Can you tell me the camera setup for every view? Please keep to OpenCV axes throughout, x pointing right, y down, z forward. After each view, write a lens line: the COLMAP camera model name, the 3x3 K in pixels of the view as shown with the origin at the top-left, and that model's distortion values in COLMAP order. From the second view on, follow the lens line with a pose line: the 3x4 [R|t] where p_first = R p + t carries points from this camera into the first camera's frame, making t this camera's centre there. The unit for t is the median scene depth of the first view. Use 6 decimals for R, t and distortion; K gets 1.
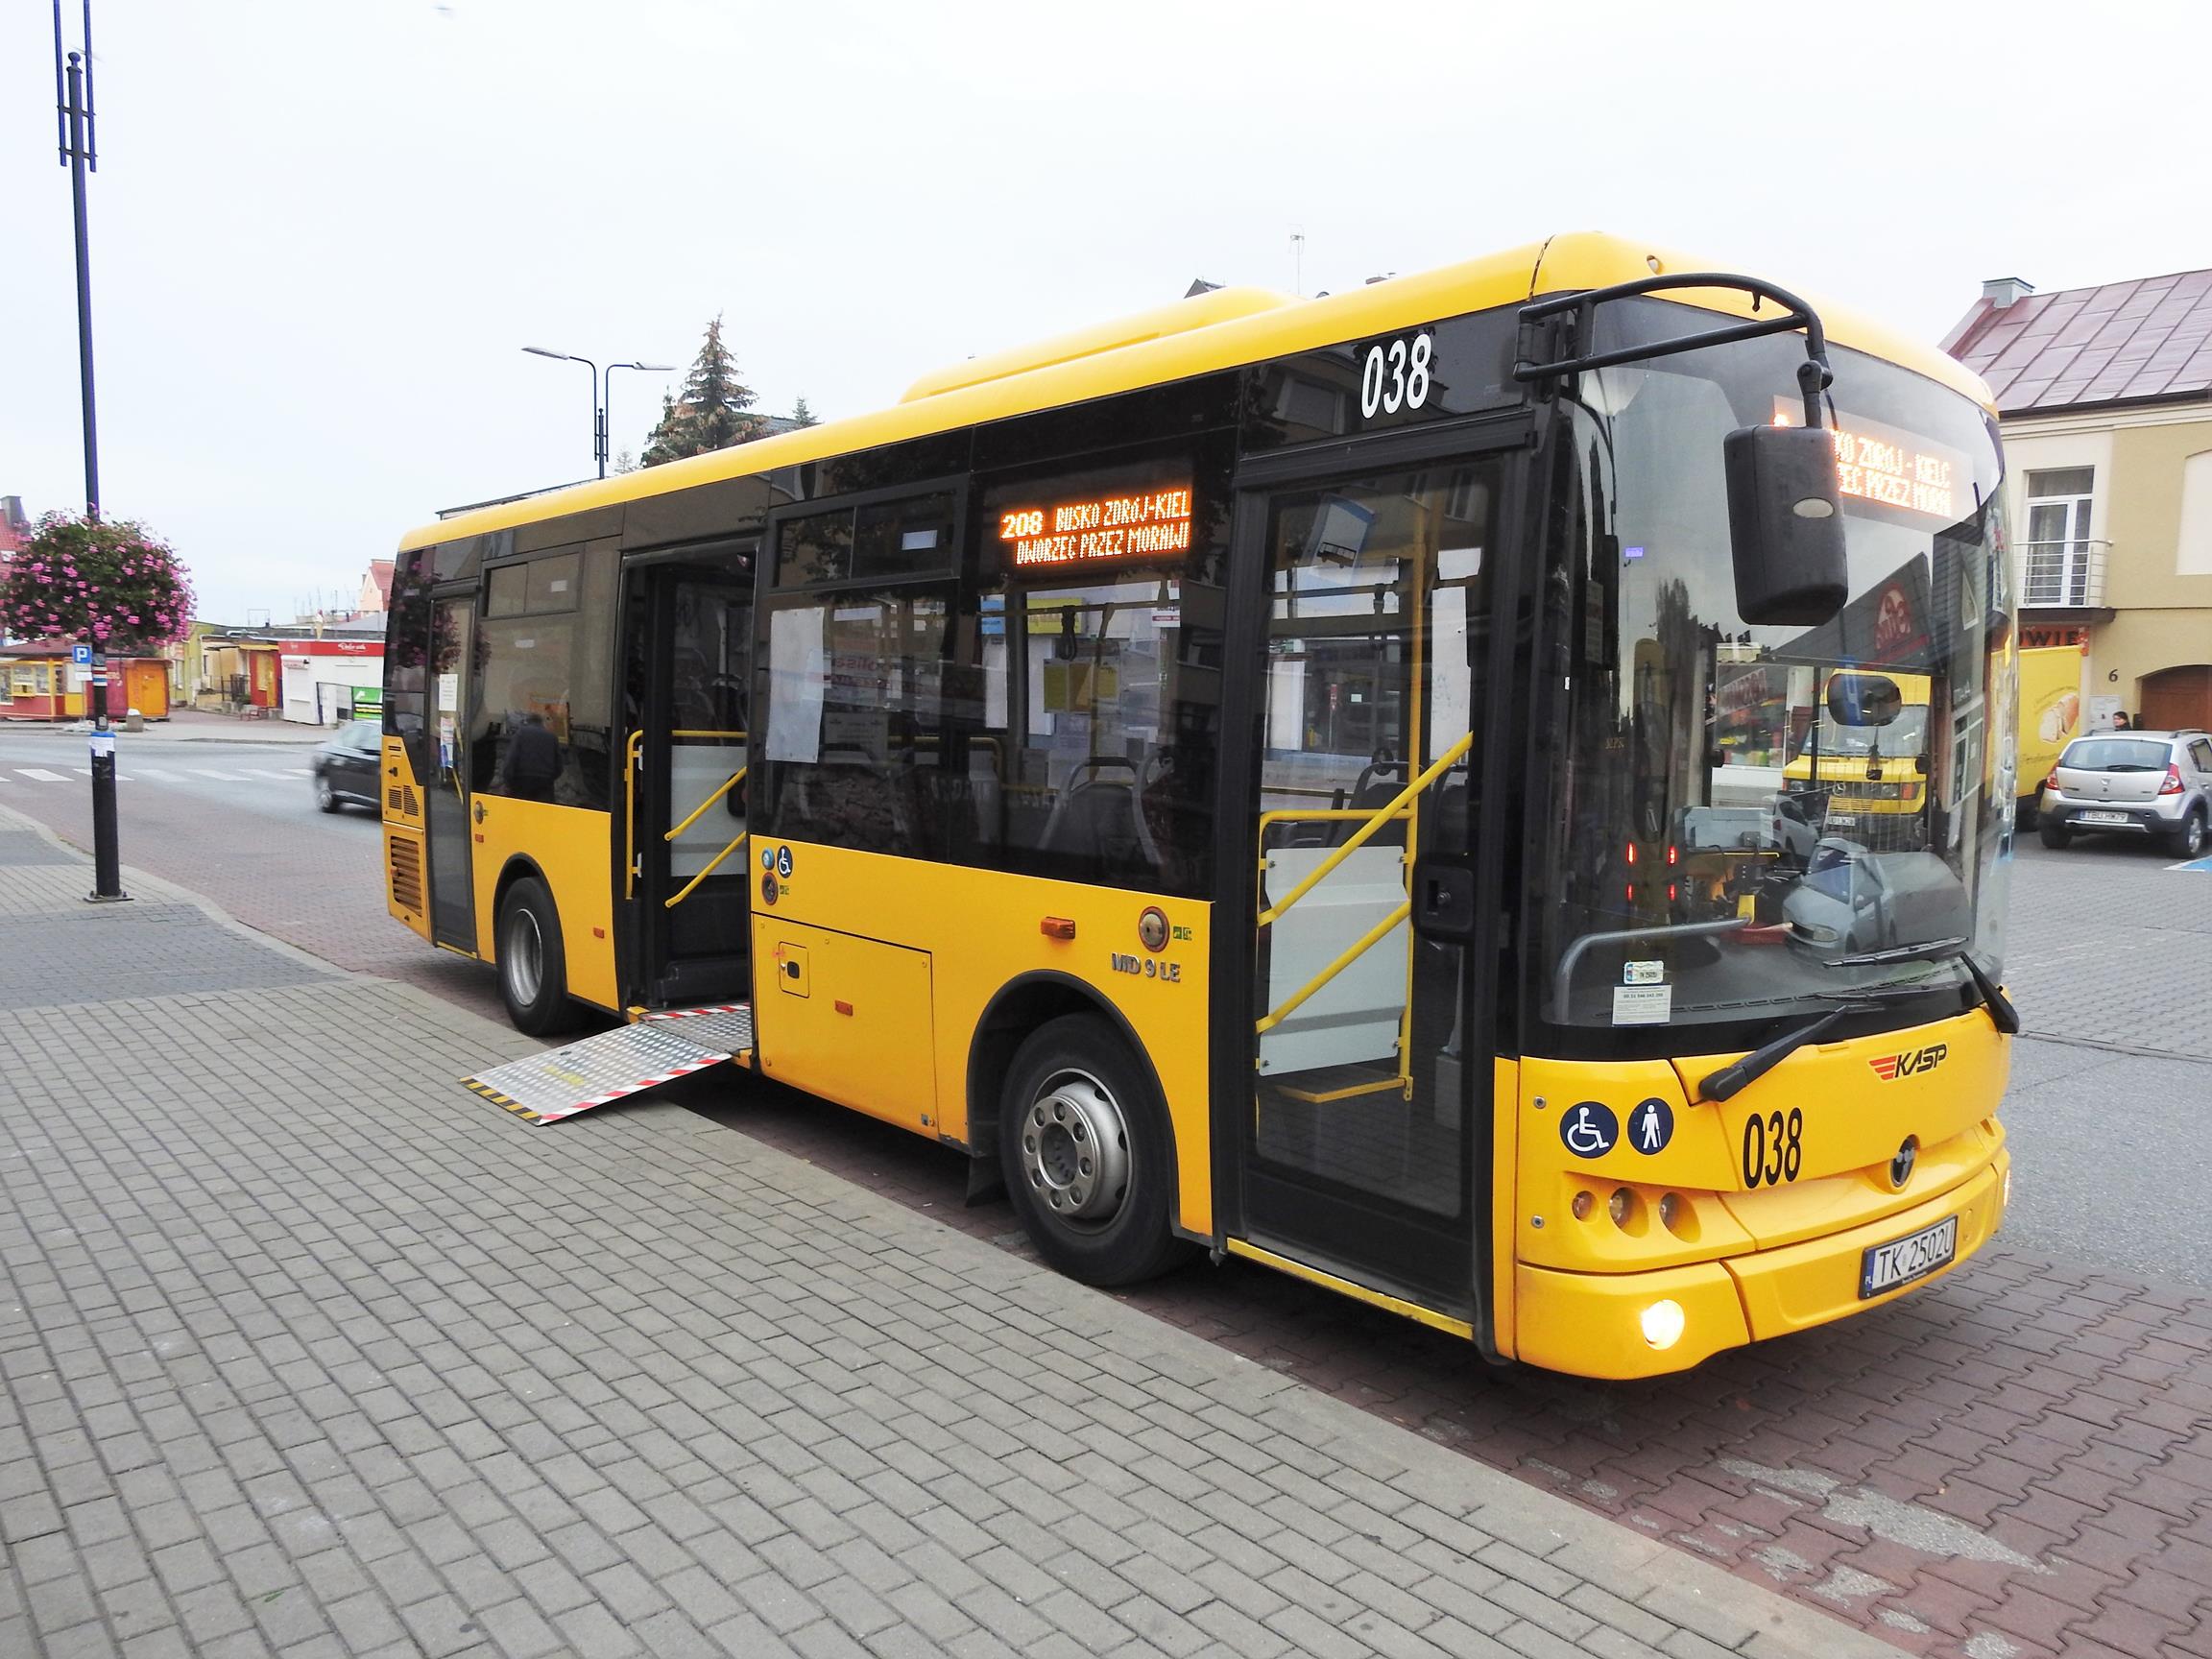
lens RADIAL K [[1638.4, 0, 1106.0], [0, 1638.4, 829.5], [0, 0, 1]] dist [-0.005756, 0.000991]
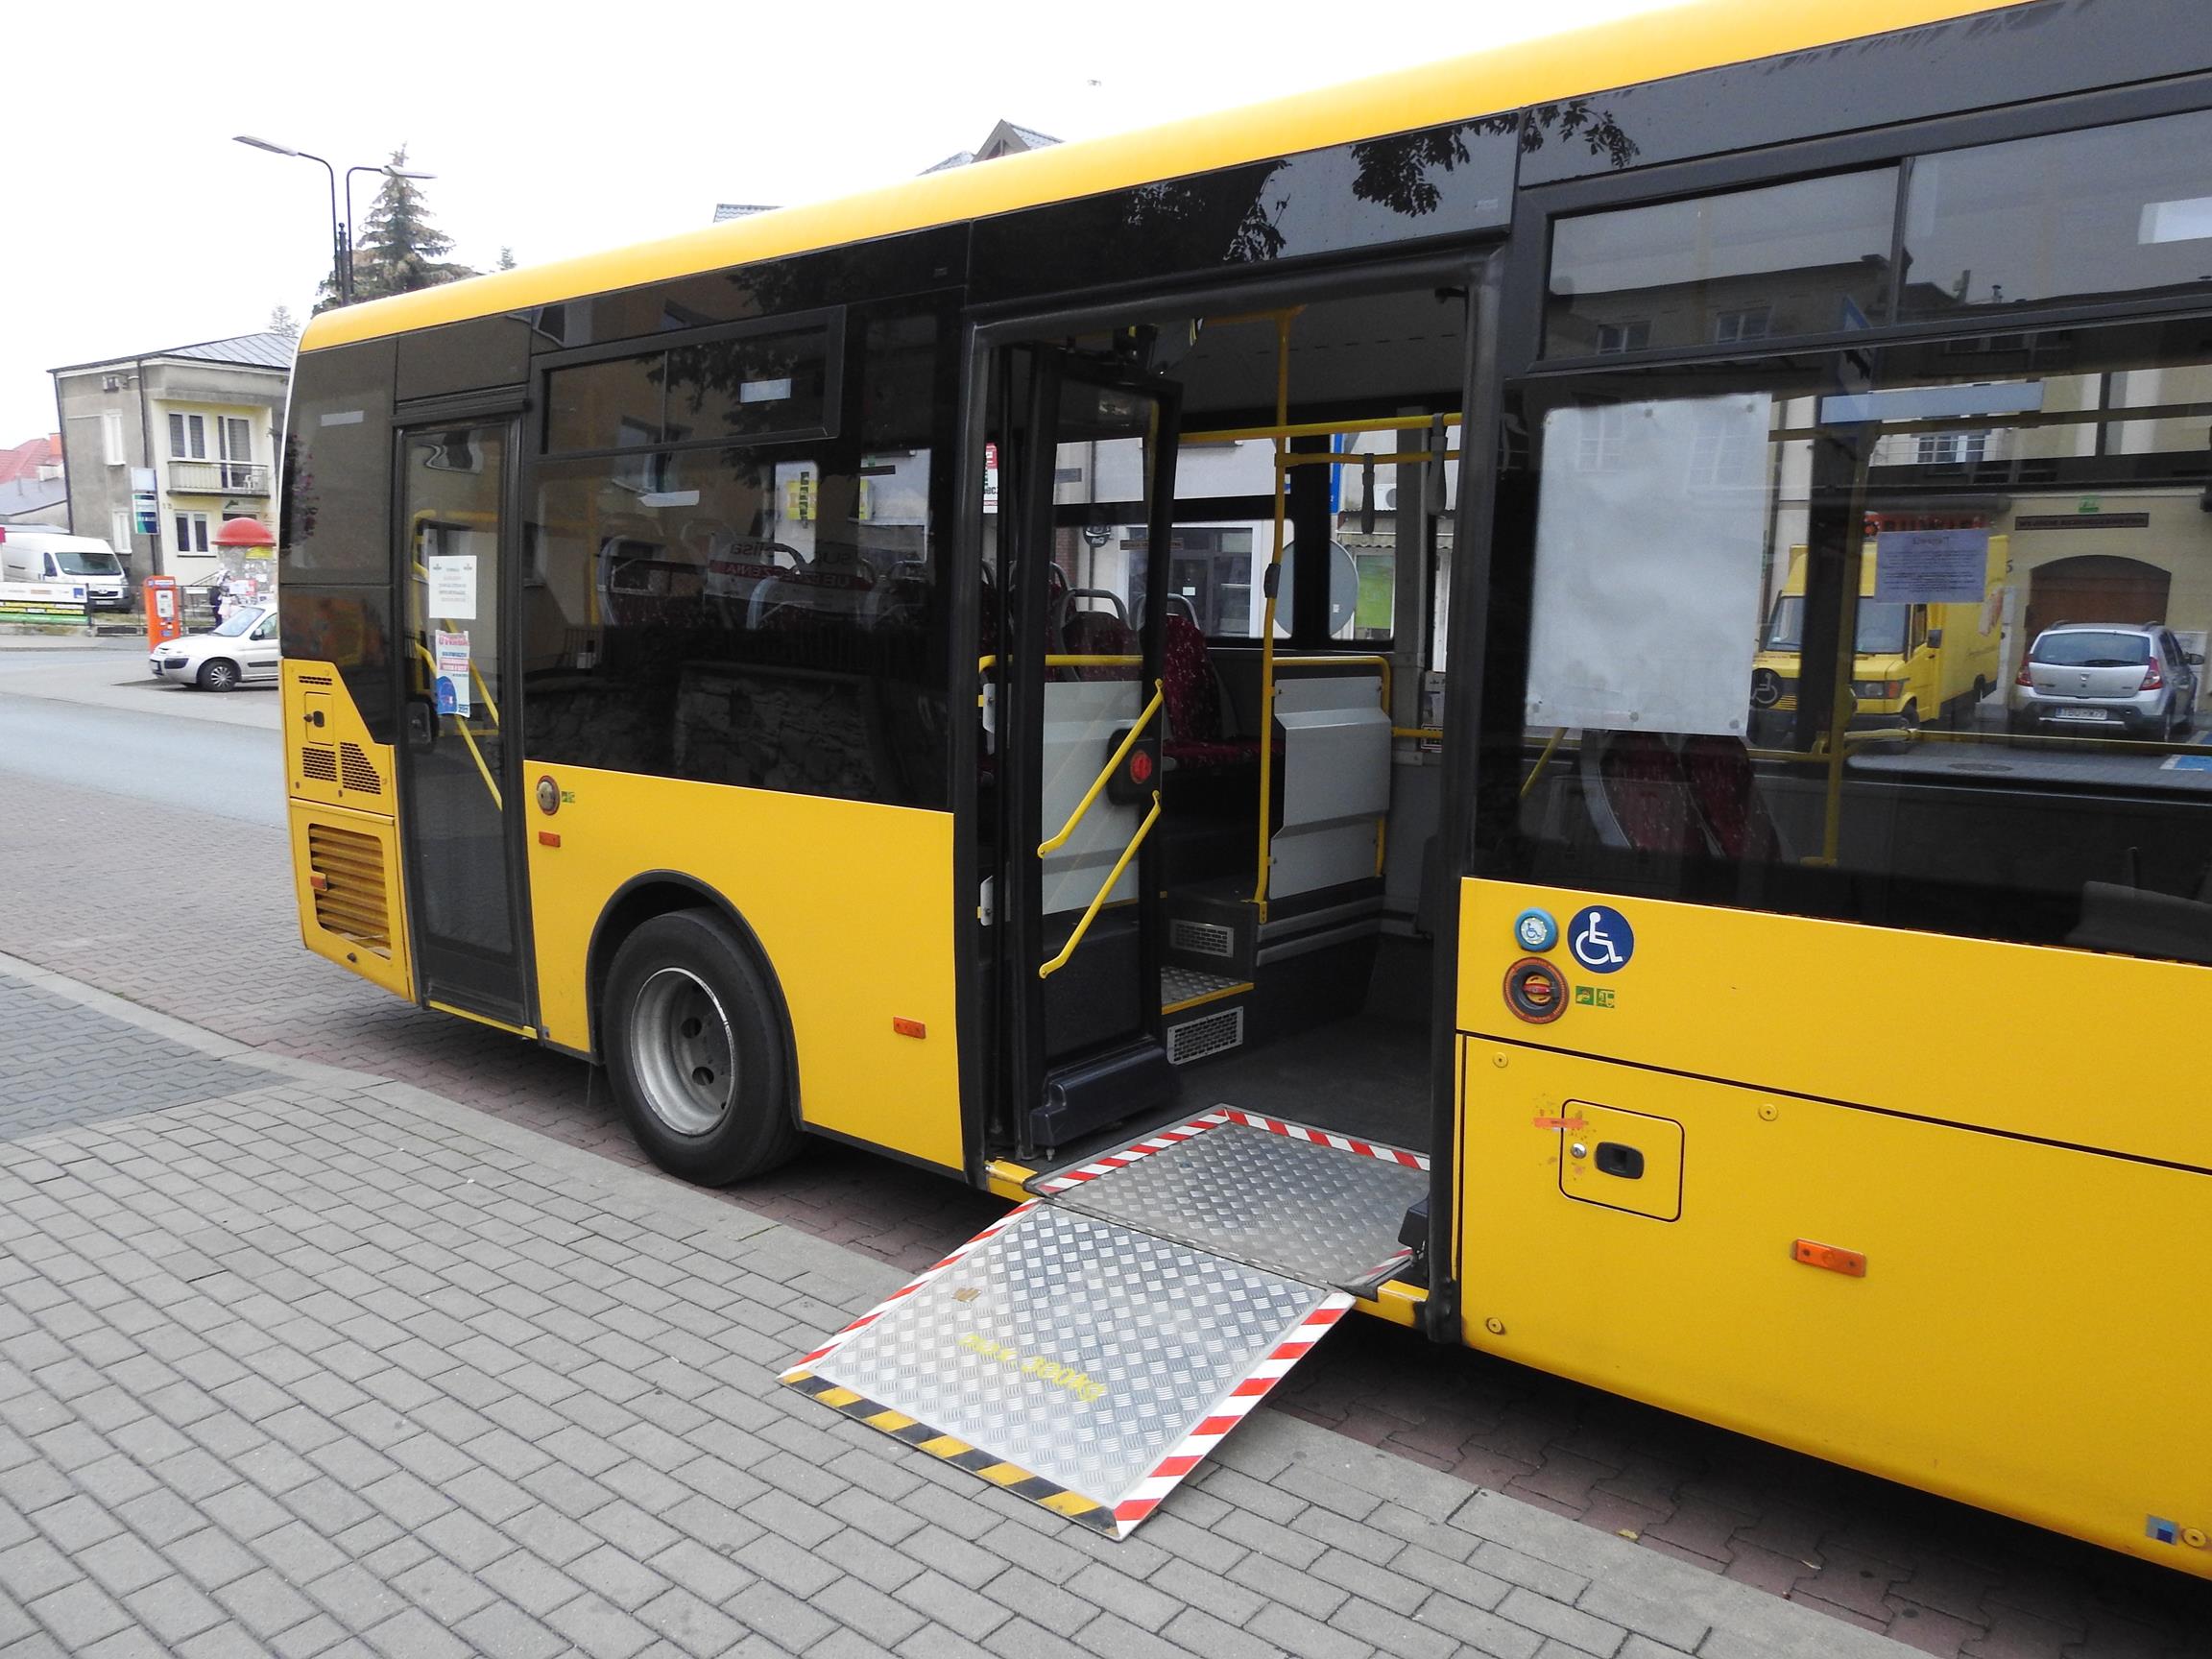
lens RADIAL K [[1638.4, 0, 1106.0], [0, 1638.4, 829.5], [0, 0, 1]] dist [-0.005756, 0.000991]
pose [[0.980669, -0.031682, 0.193093, -0.276459], [0.019212, 0.997627, 0.066116, -0.030219], [-0.194730, -0.061128, 0.978950, 0.360266]]
